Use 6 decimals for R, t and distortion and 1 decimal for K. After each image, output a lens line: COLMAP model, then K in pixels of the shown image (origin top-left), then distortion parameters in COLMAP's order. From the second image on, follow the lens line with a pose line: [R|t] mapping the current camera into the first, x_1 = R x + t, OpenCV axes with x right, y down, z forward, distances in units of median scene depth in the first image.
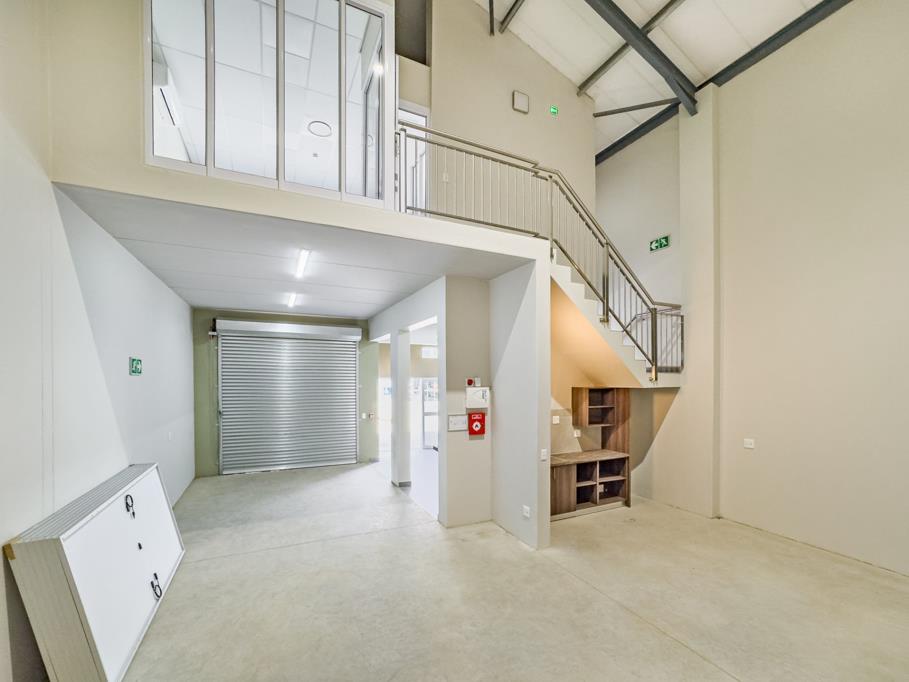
lens RADIAL K [[388.8, 0, 454.9], [0, 388.8, 376.0], [0, 0, 1]] dist [-0.017980, 0.000010]
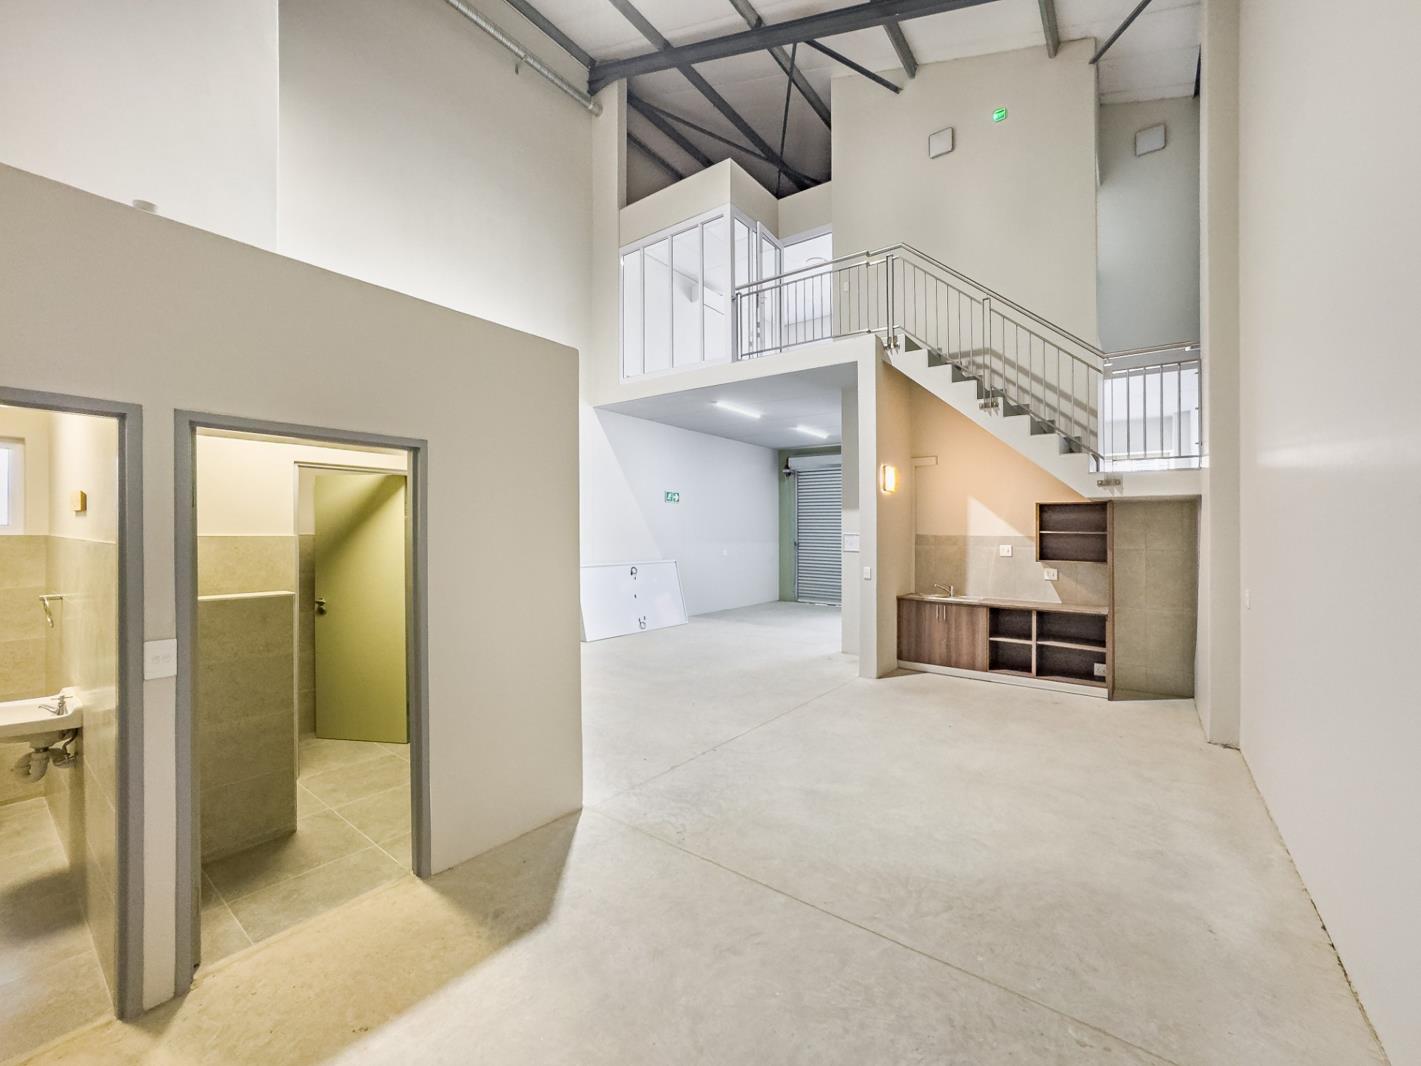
lens RADIAL K [[598.6, 0, 710.5], [0, 598.6, 533.0], [0, 0, 1]] dist [-0.019206, 0.014277]
pose [[0.454318, 0.000902, -0.890839, 0.973180], [-0.003334, 0.999994, -0.000687, 0.082981], [0.890833, 0.003283, 0.454319, 0.030870]]
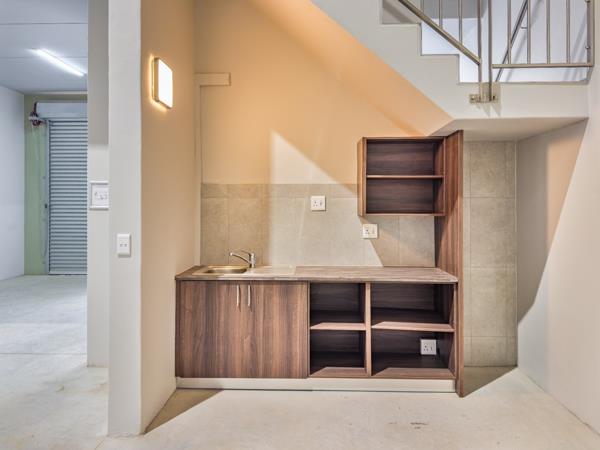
lens RADIAL K [[424.7, 0, 306.1], [0, 424.7, 193.7], [0, 0, 1]] dist [0.070305, 0.000163]
pose [[0.885378, -0.013736, -0.464670, 0.519007], [0.005477, 0.999802, -0.019118, 0.111036], [0.464840, 0.014382, 0.885278, 0.461479]]
